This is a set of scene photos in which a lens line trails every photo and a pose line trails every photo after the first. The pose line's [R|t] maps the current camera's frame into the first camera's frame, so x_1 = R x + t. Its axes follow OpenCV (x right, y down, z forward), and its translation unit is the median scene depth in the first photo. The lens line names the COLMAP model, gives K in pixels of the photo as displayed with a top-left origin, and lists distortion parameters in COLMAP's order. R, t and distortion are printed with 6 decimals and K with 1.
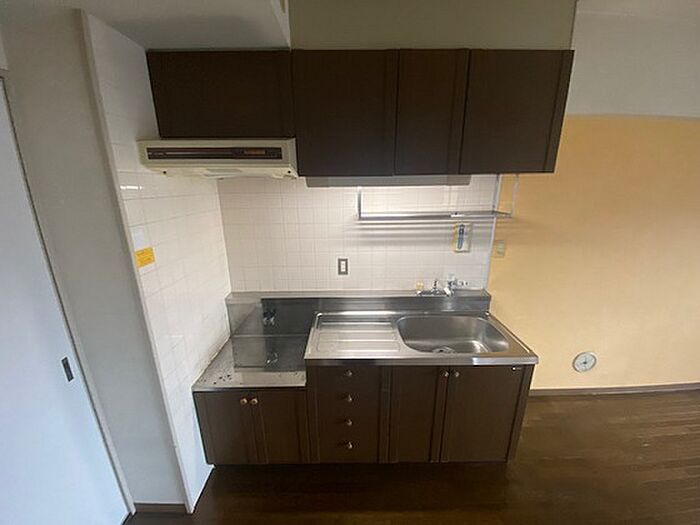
lens RADIAL K [[282.6, 0, 348.1], [0, 282.6, 264.3], [0, 0, 1]] dist [0.020229, -0.020579]
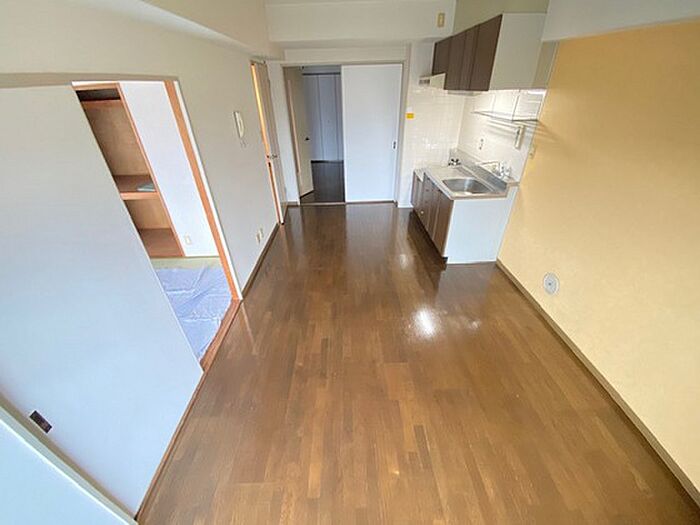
lens RADIAL K [[282.6, 0, 348.1], [0, 282.6, 264.3], [0, 0, 1]] dist [0.020229, -0.020579]
pose [[0.014222, 0.539247, -0.842028, 1.989372], [-0.256979, 0.815797, 0.518108, -0.093014], [0.966312, 0.209015, 0.150177, 0.076887]]
